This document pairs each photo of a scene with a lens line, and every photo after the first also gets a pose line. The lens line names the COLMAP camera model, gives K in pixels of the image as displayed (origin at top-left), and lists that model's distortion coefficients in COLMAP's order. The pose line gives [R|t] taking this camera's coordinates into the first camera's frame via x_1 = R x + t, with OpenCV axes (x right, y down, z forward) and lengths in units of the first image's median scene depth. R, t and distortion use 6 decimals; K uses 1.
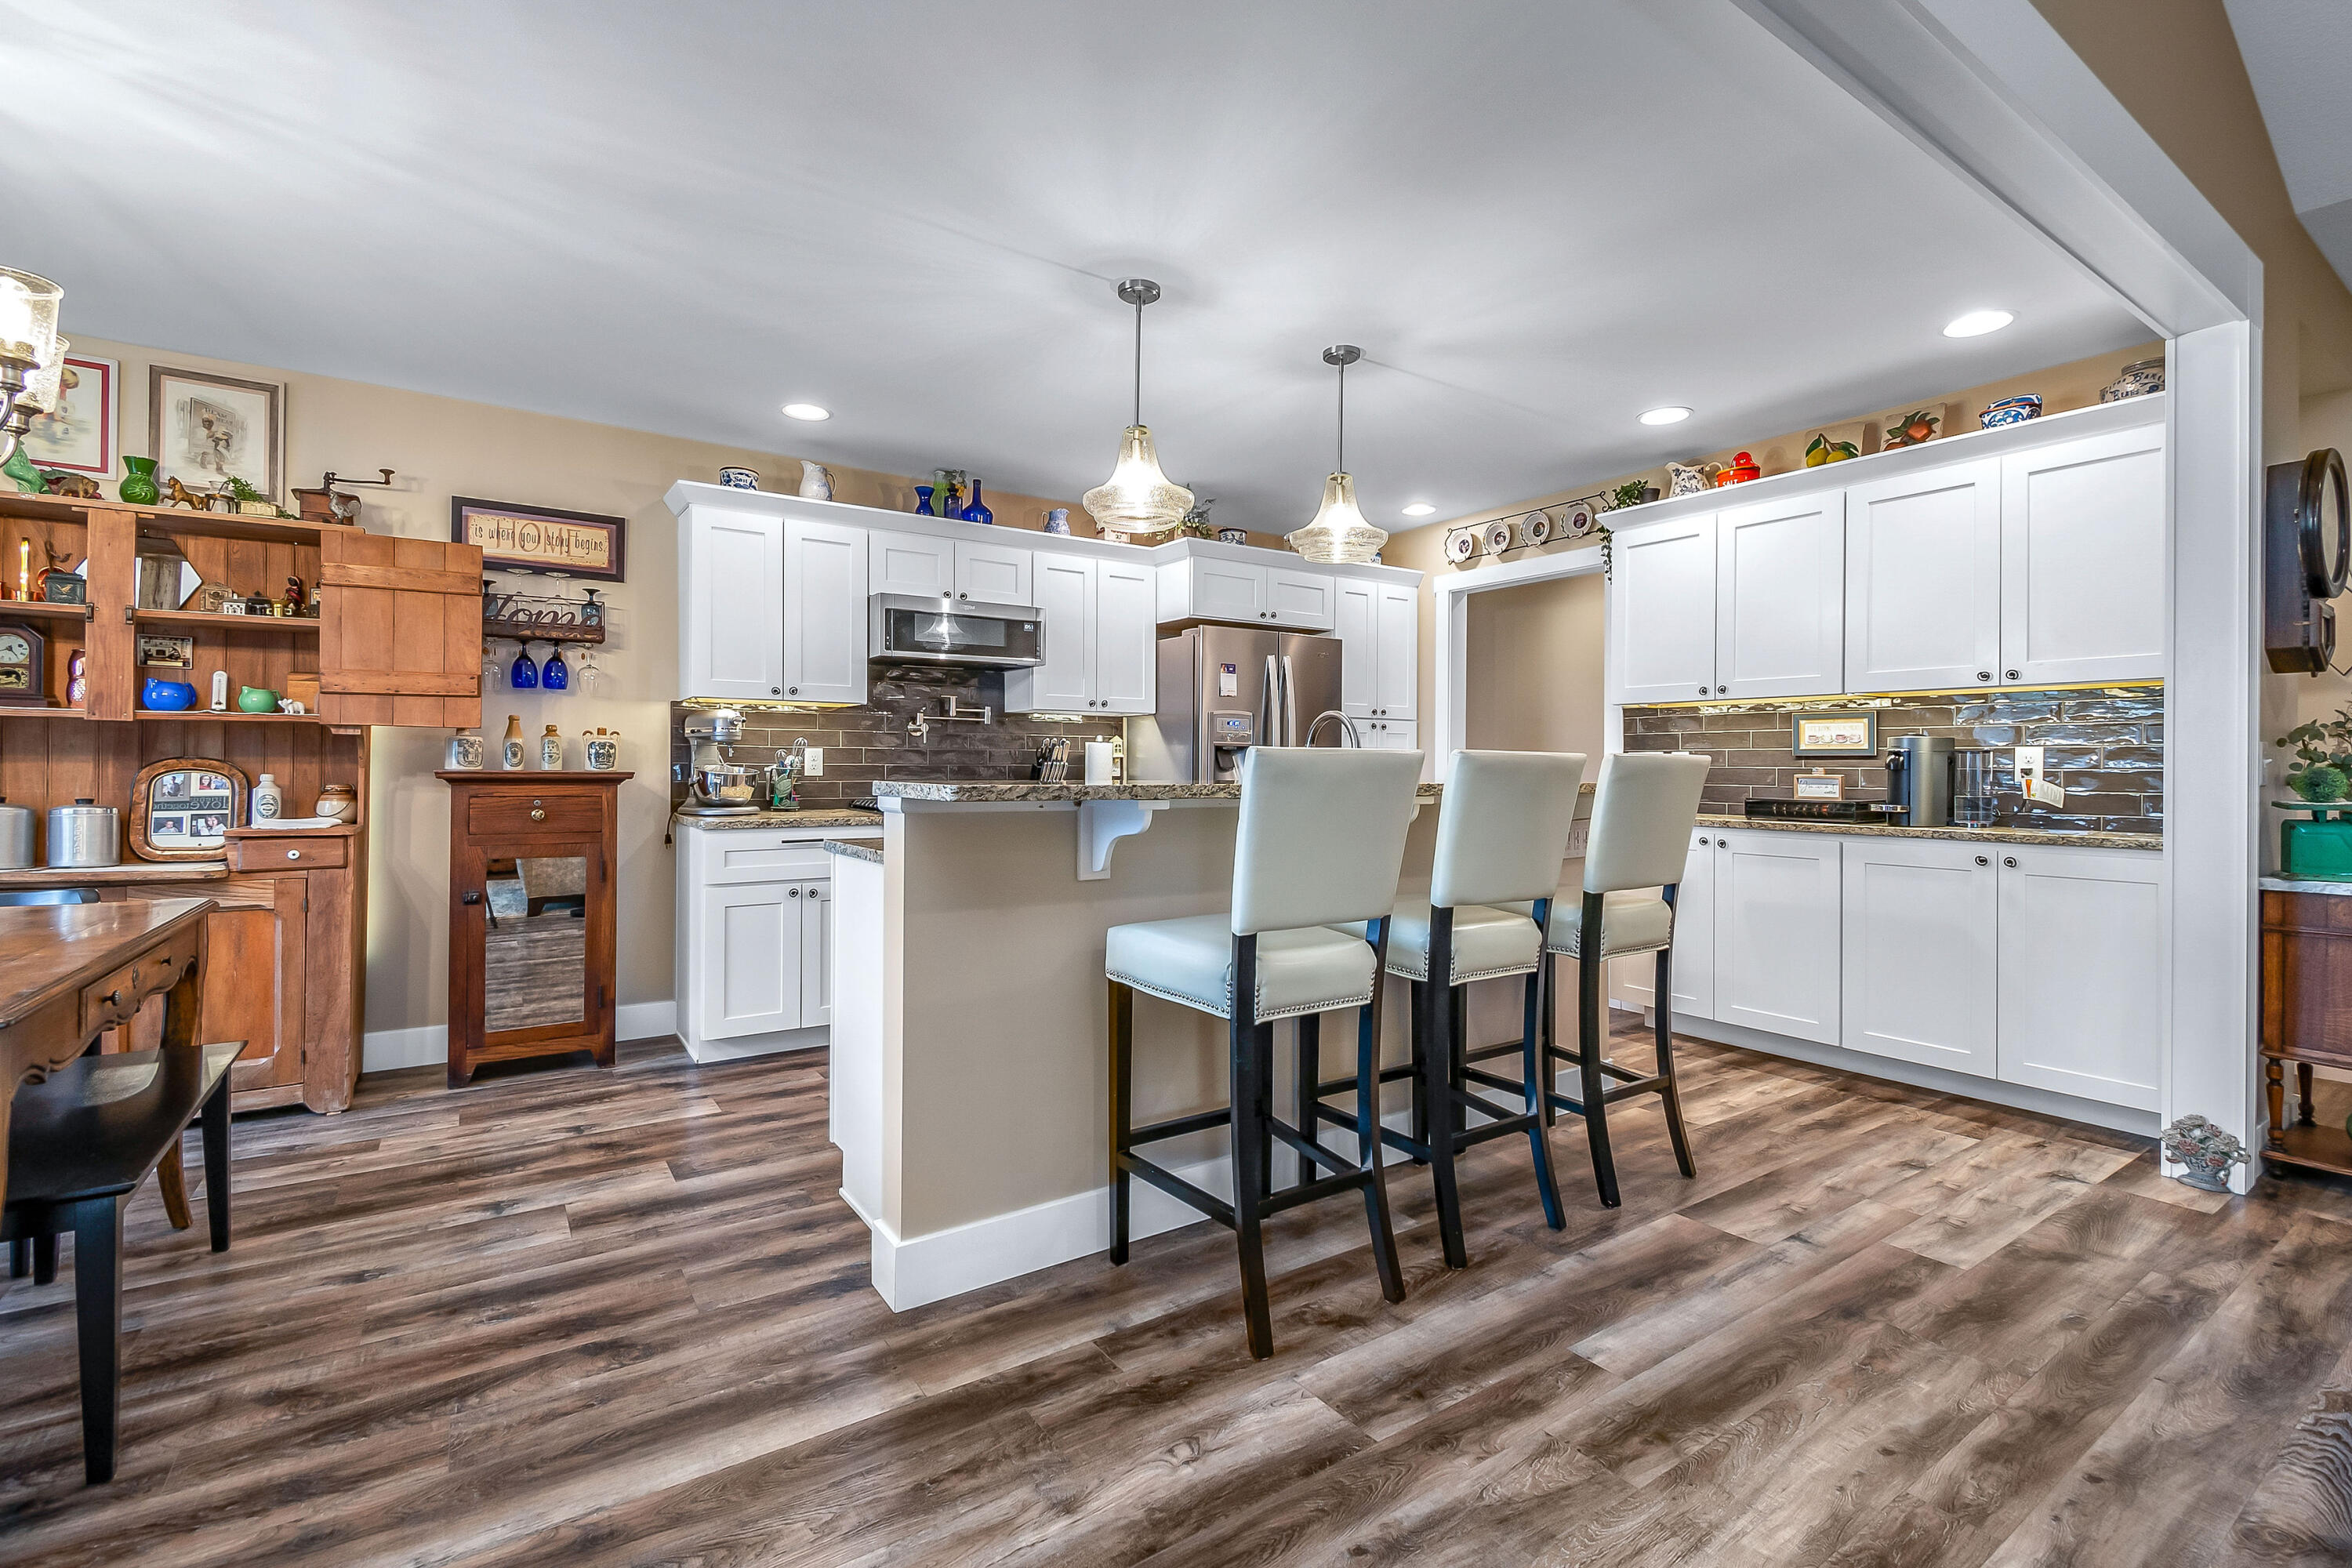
lens RADIAL K [[1043.8, 0, 1183.4], [0, 1043.8, 764.7], [0, 0, 1]] dist [0.010165, -0.005618]
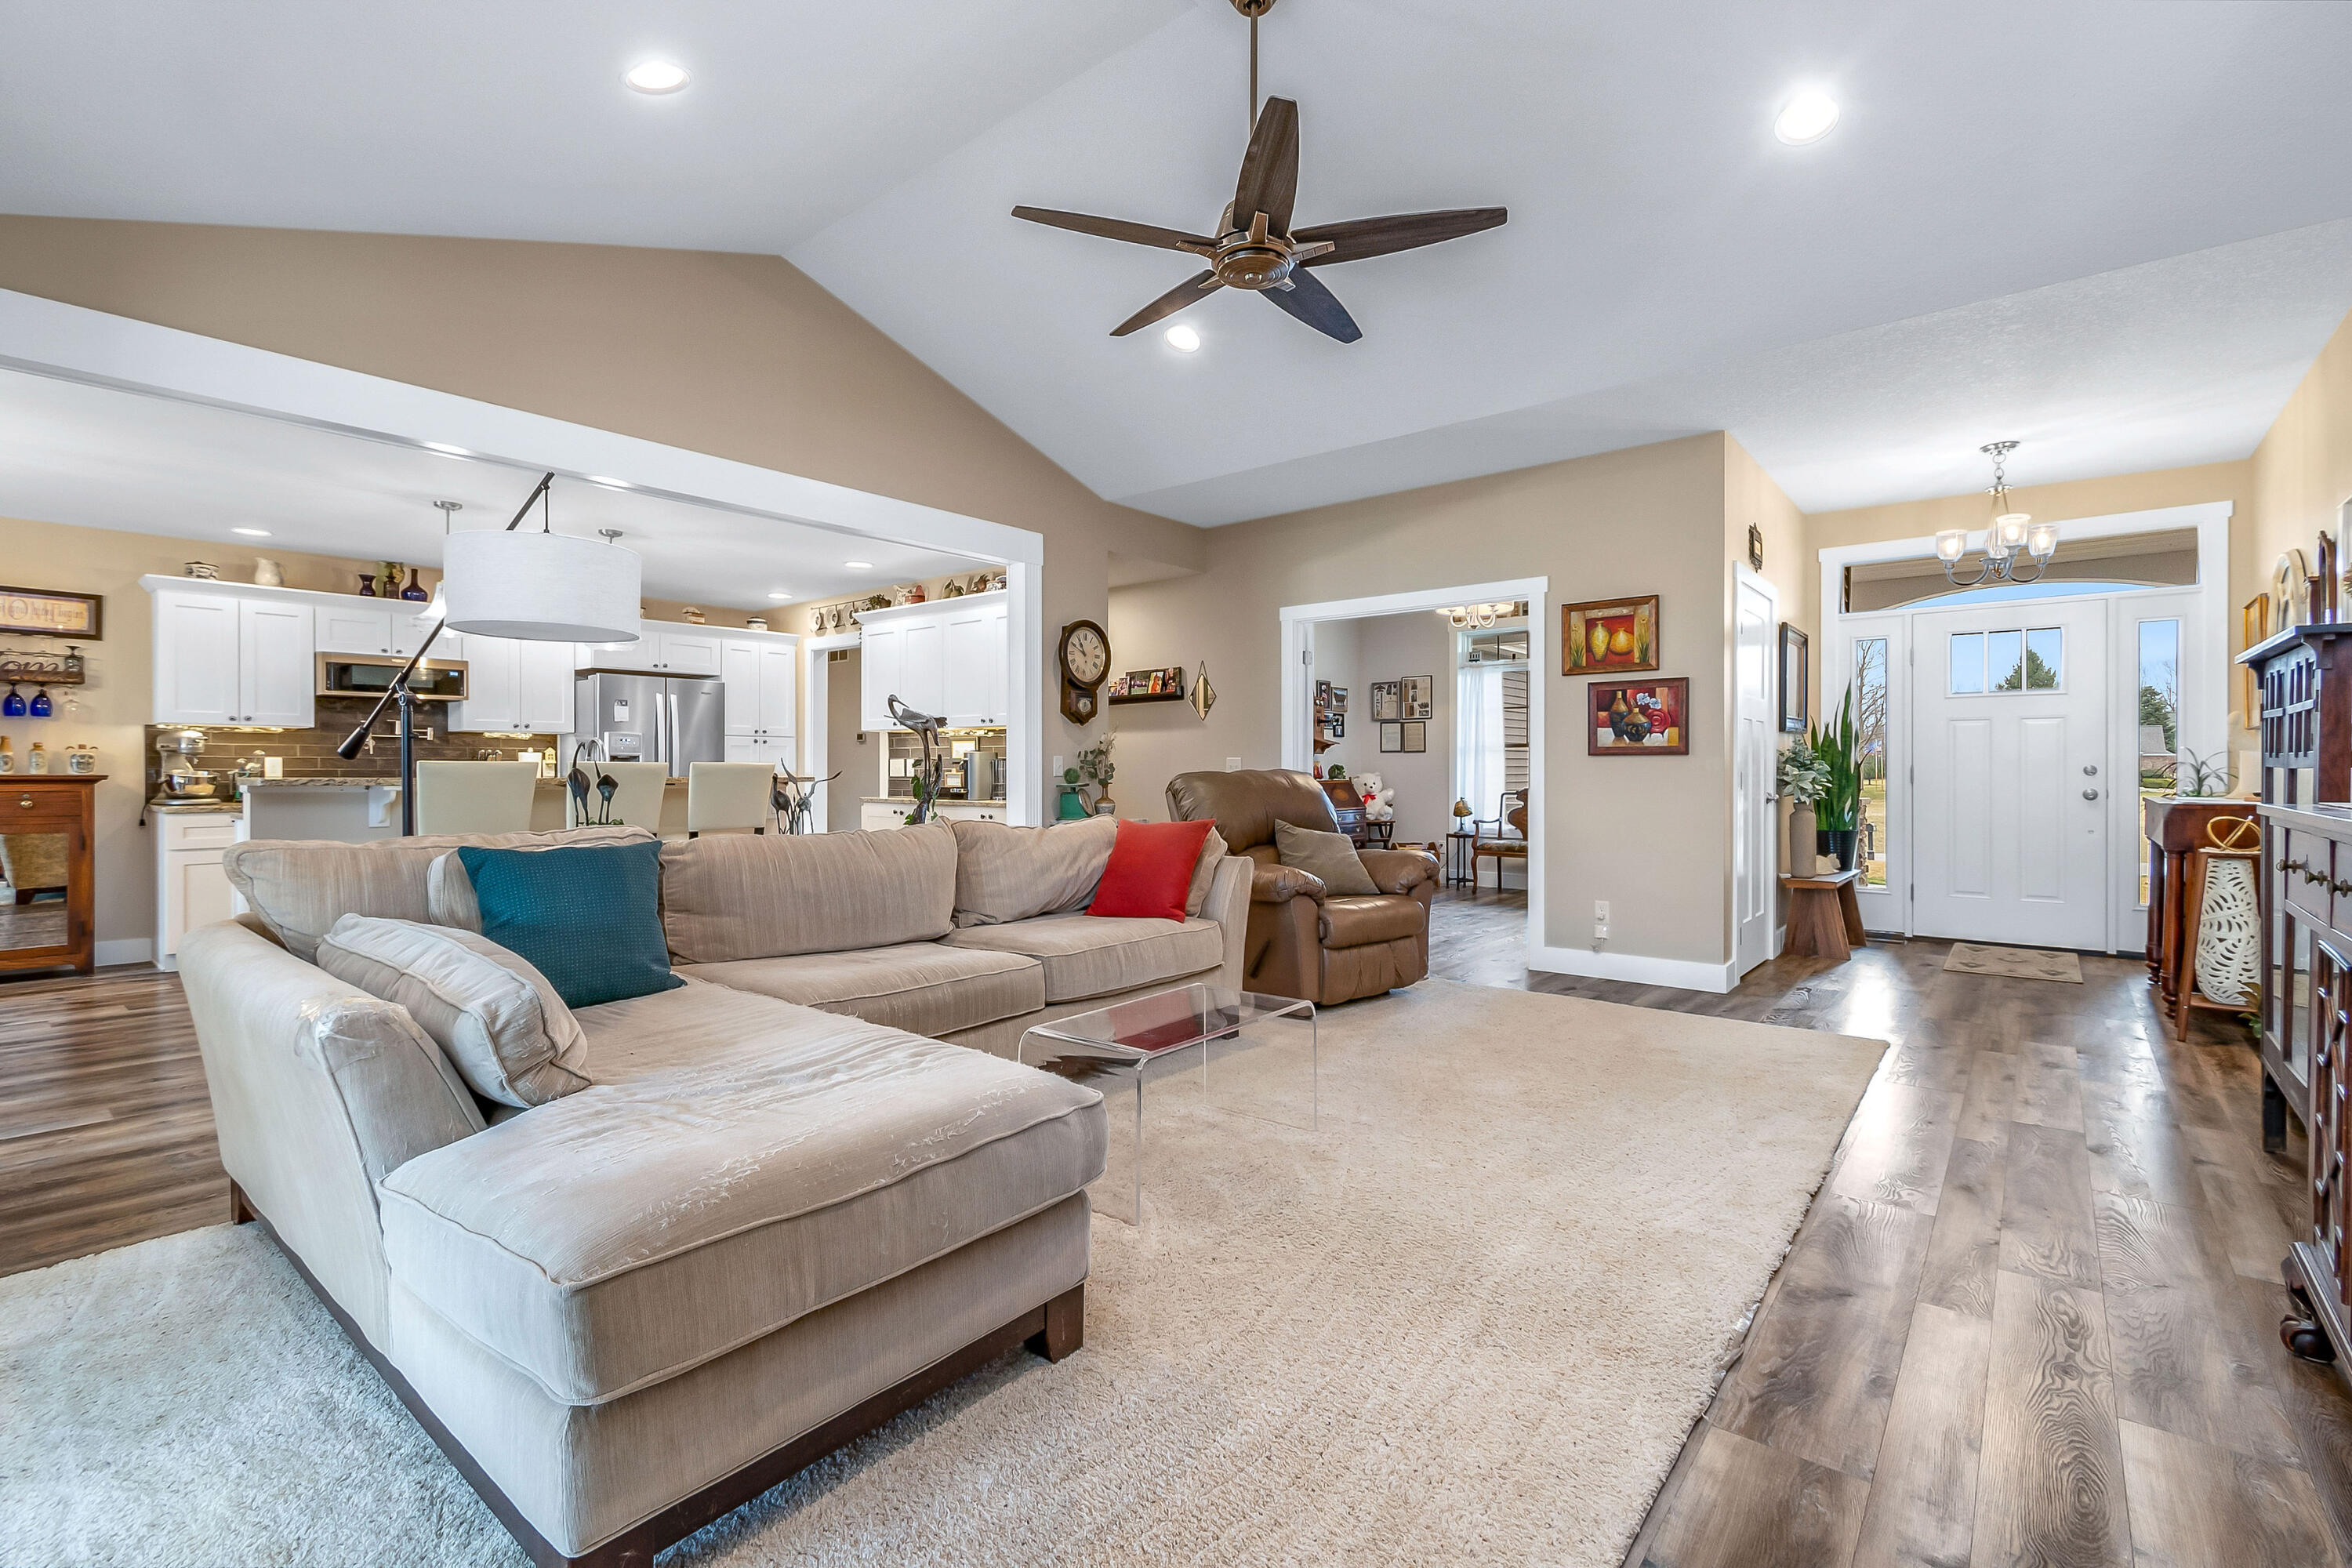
lens RADIAL K [[1043.8, 0, 1183.4], [0, 1043.8, 764.7], [0, 0, 1]] dist [0.010165, -0.005618]
pose [[0.958464, -0.003389, 0.285193, 0.536691], [0.004121, 0.999990, -0.001967, 0.001862], [-0.285183, 0.003061, 0.958468, -0.900358]]
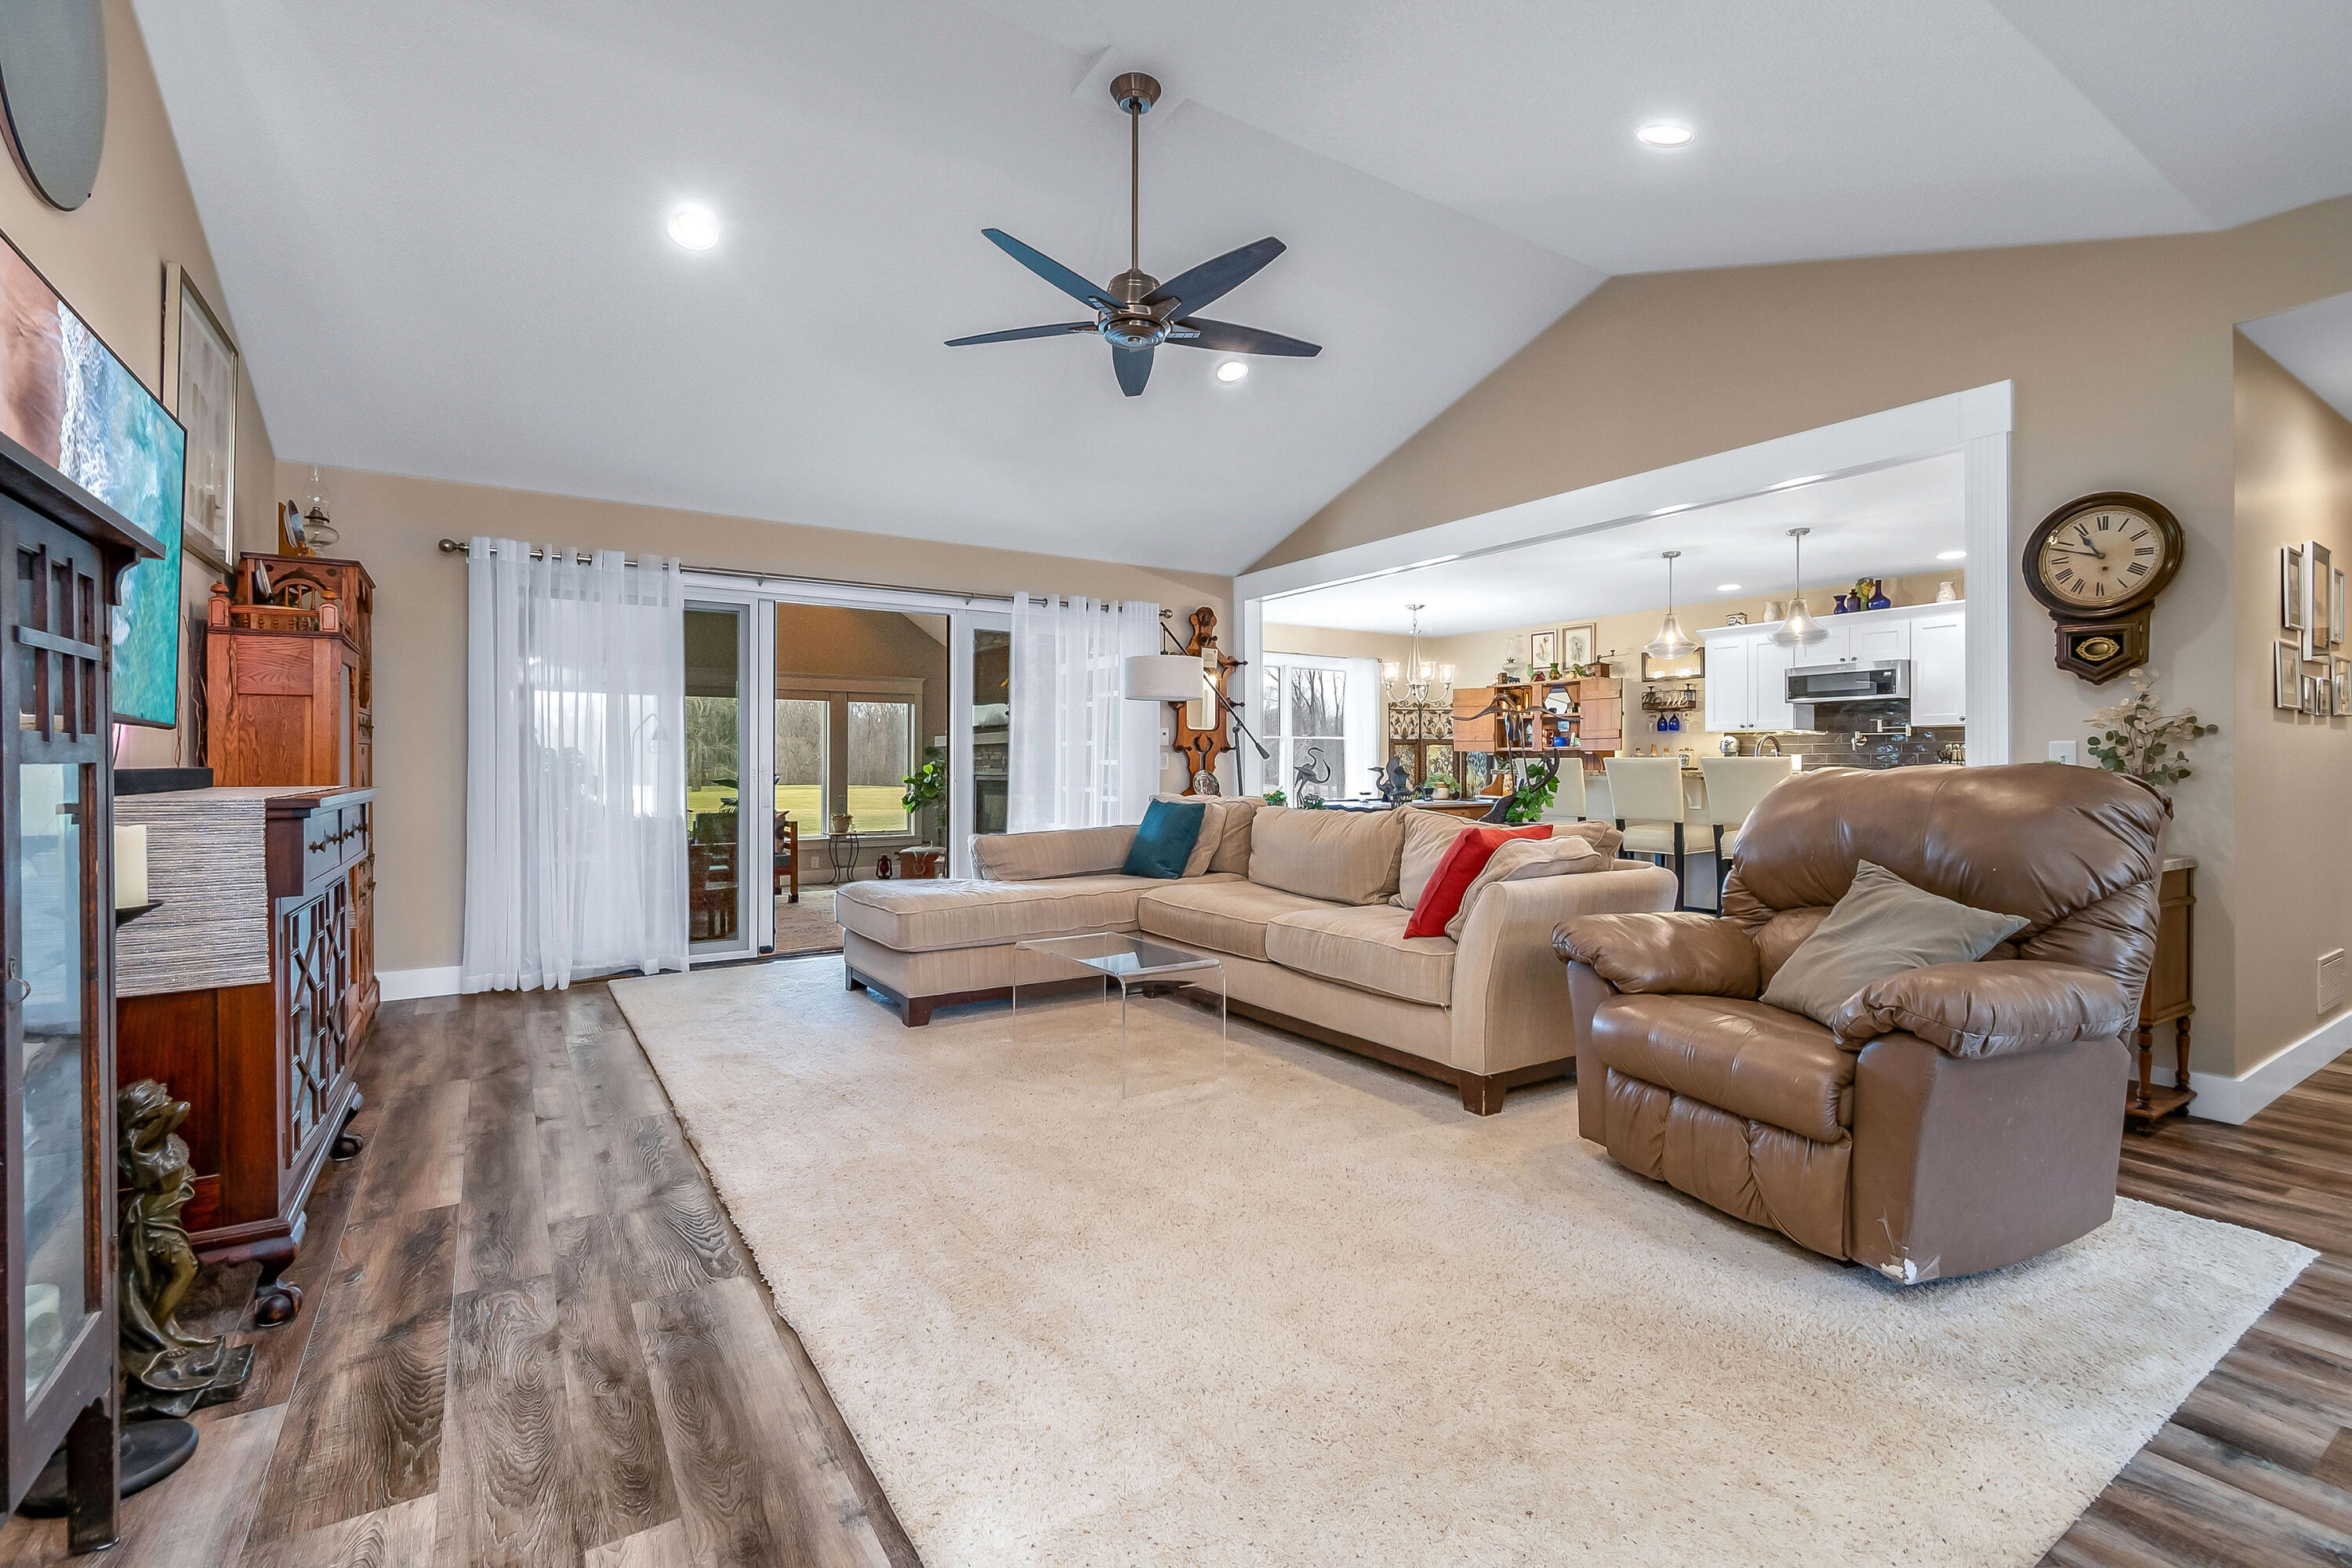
lens RADIAL K [[1043.8, 0, 1183.4], [0, 1043.8, 764.7], [0, 0, 1]] dist [0.010165, -0.005618]
pose [[-0.014614, -0.004173, -0.999885, 1.854479], [0.003390, 0.999985, -0.004223, 0.006773], [0.999887, -0.003452, -0.014600, -0.015896]]
